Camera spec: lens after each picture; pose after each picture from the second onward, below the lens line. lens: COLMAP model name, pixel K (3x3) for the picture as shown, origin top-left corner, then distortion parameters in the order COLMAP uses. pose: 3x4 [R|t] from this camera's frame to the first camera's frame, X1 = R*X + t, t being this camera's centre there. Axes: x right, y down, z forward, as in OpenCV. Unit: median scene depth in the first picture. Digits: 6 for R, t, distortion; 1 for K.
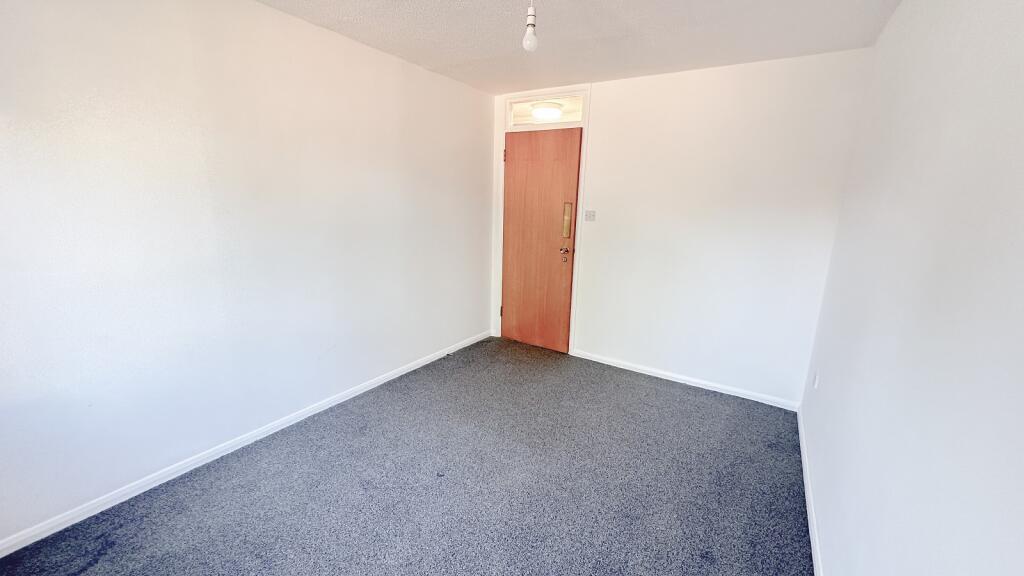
lens RADIAL K [[406.9, 0, 512.0], [0, 406.9, 288.0], [0, 0, 1]] dist [-0.001824, -0.000280]
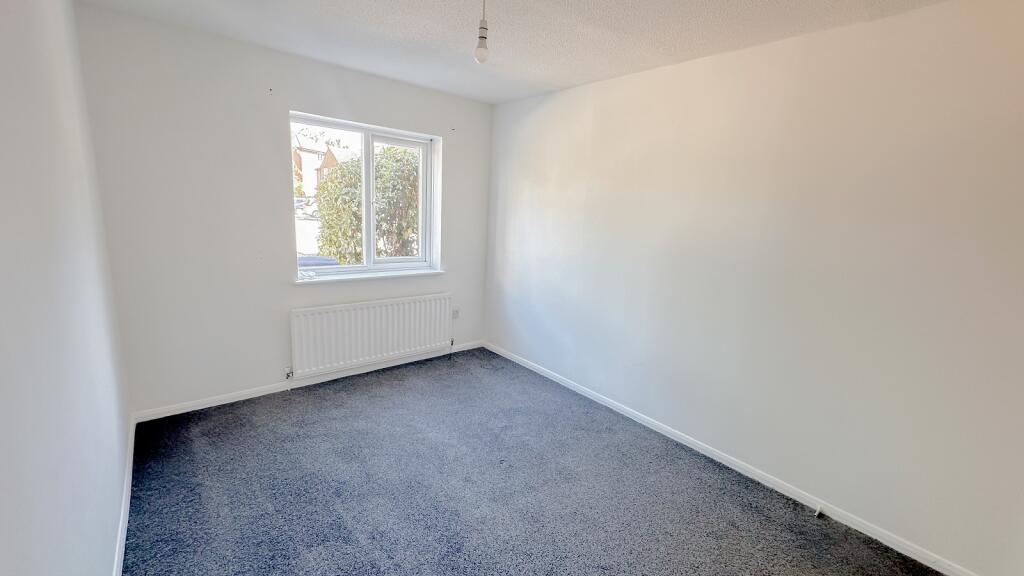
lens RADIAL K [[406.9, 0, 512.0], [0, 406.9, 288.0], [0, 0, 1]] dist [-0.001824, -0.000280]
pose [[-0.301025, 0.149823, -0.941773, 0.584060], [-0.257427, 0.938150, 0.231530, -0.190864], [0.918213, 0.312135, -0.243838, 0.824963]]
